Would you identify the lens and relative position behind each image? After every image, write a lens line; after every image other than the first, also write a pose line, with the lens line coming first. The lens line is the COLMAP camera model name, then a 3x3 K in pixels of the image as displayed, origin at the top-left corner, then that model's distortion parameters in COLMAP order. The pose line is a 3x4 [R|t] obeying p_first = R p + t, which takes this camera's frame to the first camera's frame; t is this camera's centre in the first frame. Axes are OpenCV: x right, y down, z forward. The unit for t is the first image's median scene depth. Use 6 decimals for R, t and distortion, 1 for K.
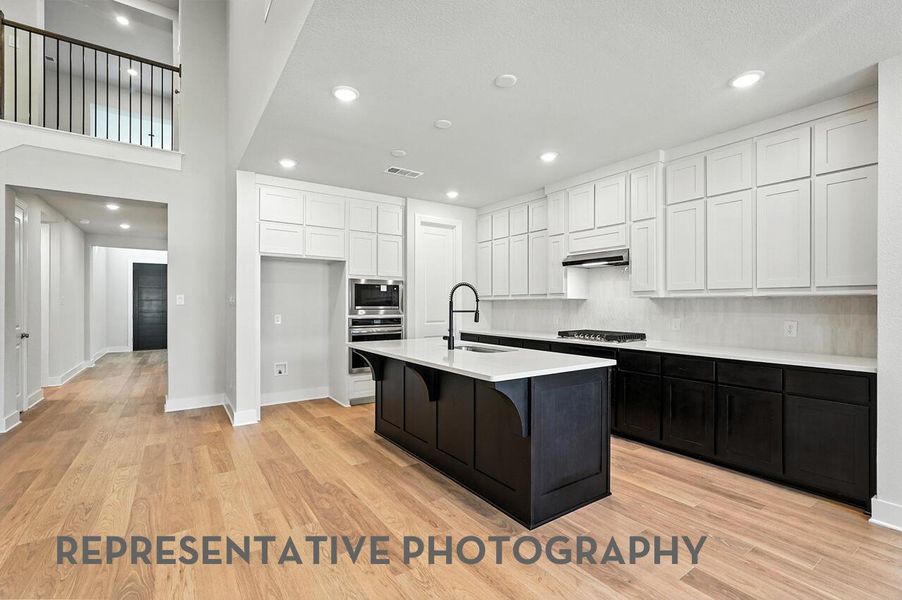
lens RADIAL K [[402.1, 0, 449.5], [0, 402.1, 301.2], [0, 0, 1]] dist [-0.011120, 0.006988]
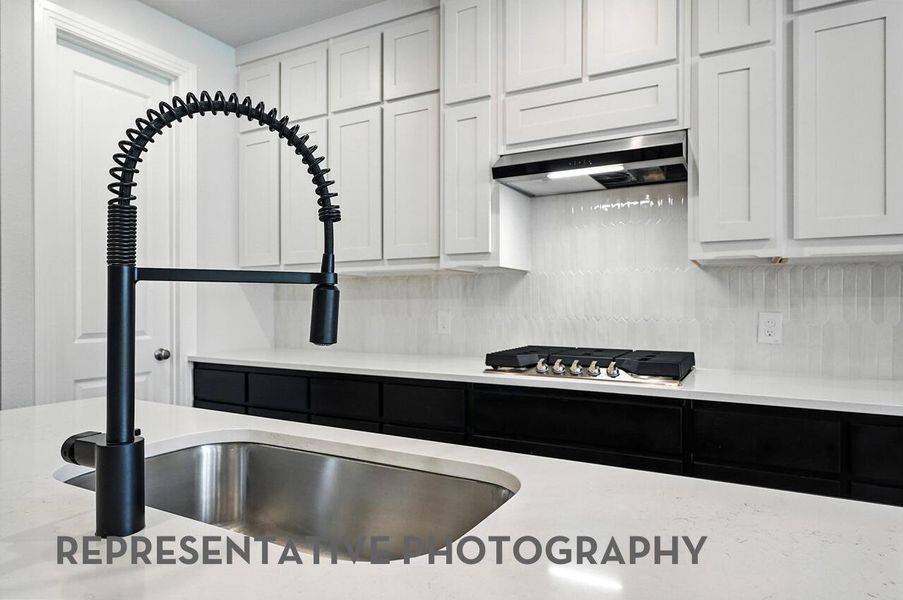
lens RADIAL K [[539.9, 0, 442.3], [0, 539.9, 302.5], [0, 0, 1]] dist [-0.003203, -0.001803]
pose [[0.895021, -0.001972, 0.446020, 0.015709], [-0.000764, 0.999982, 0.005955, 0.027710], [-0.446024, -0.005671, 0.895003, 0.633299]]
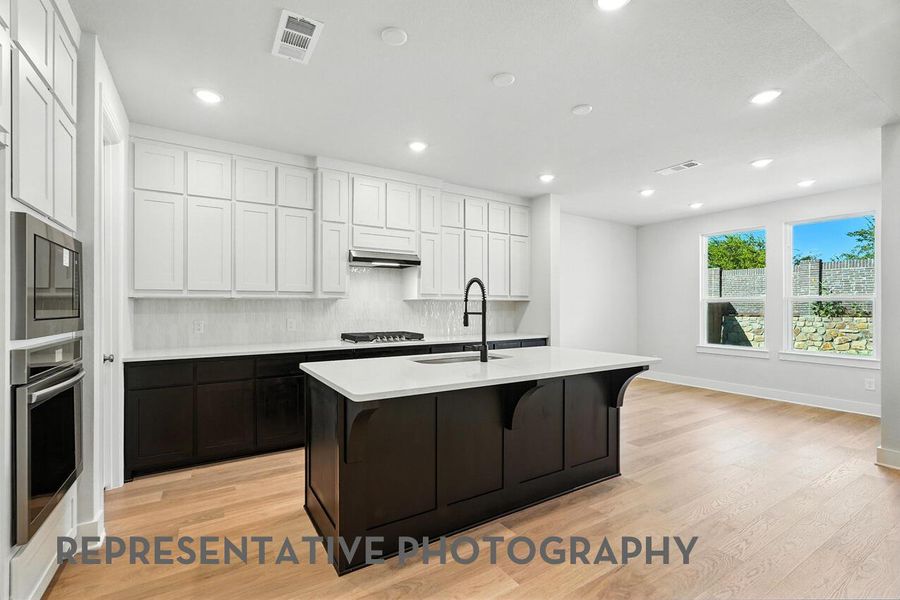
lens RADIAL K [[401.2, 0, 448.5], [0, 401.2, 305.0], [0, 0, 1]] dist [-0.011120, 0.006988]
pose [[0.047649, 0.002096, 0.998862, -0.636312], [-0.008984, 0.999958, -0.001670, 0.007049], [-0.998824, -0.008894, 0.047666, 0.833462]]
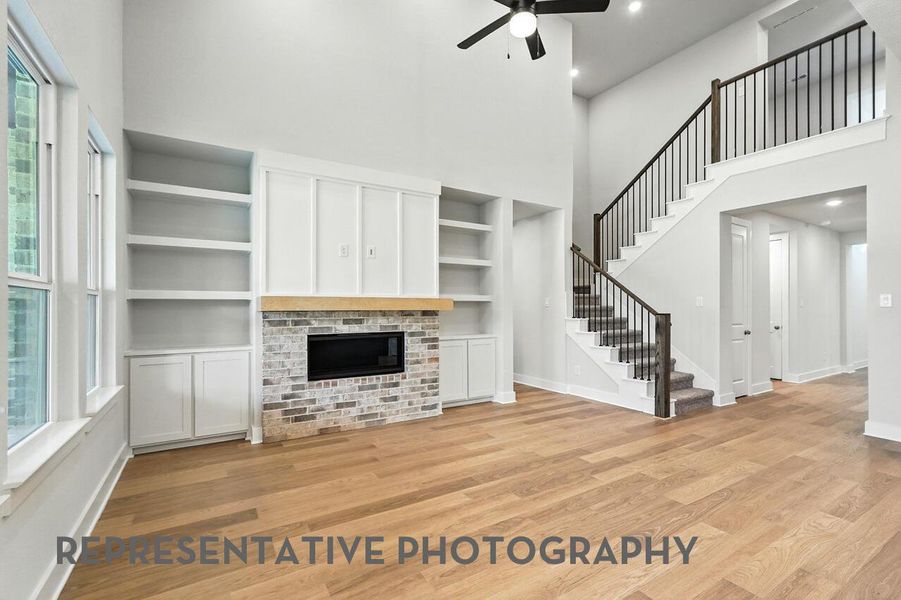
lens RADIAL K [[401.7, 0, 447.1], [0, 401.7, 301.2], [0, 0, 1]] dist [-0.011120, 0.006988]
pose [[-0.055128, -0.012200, -0.998405, 0.208592], [0.004311, 0.999913, -0.012456, 0.004411], [0.998470, -0.004990, -0.055071, 0.203132]]
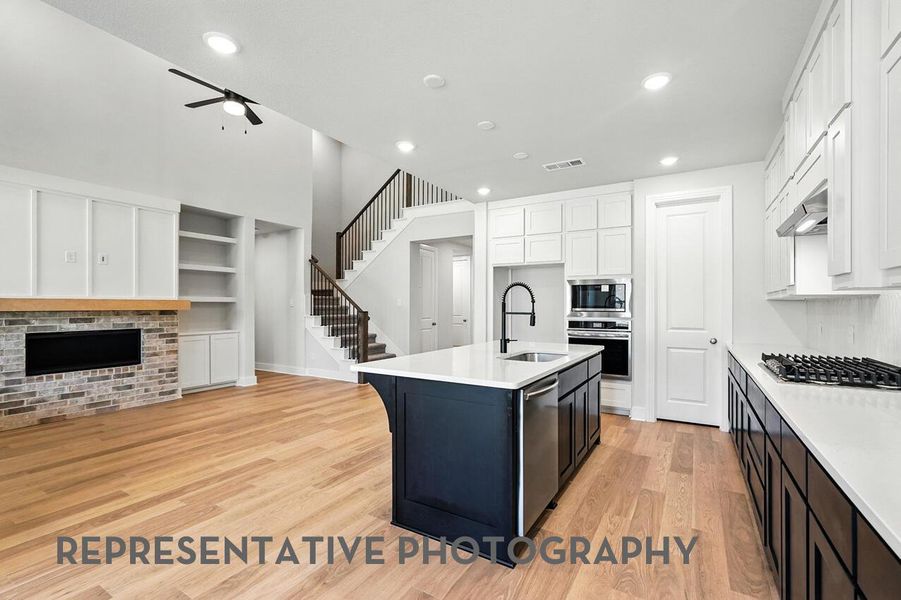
lens RADIAL K [[401.7, 0, 442.8], [0, 401.7, 301.0], [0, 0, 1]] dist [-0.011120, 0.006988]
pose [[0.407506, -0.010646, -0.913141, 0.655572], [0.005607, 0.999942, -0.009156, 0.003281], [0.913185, -0.001389, 0.407542, 0.380693]]
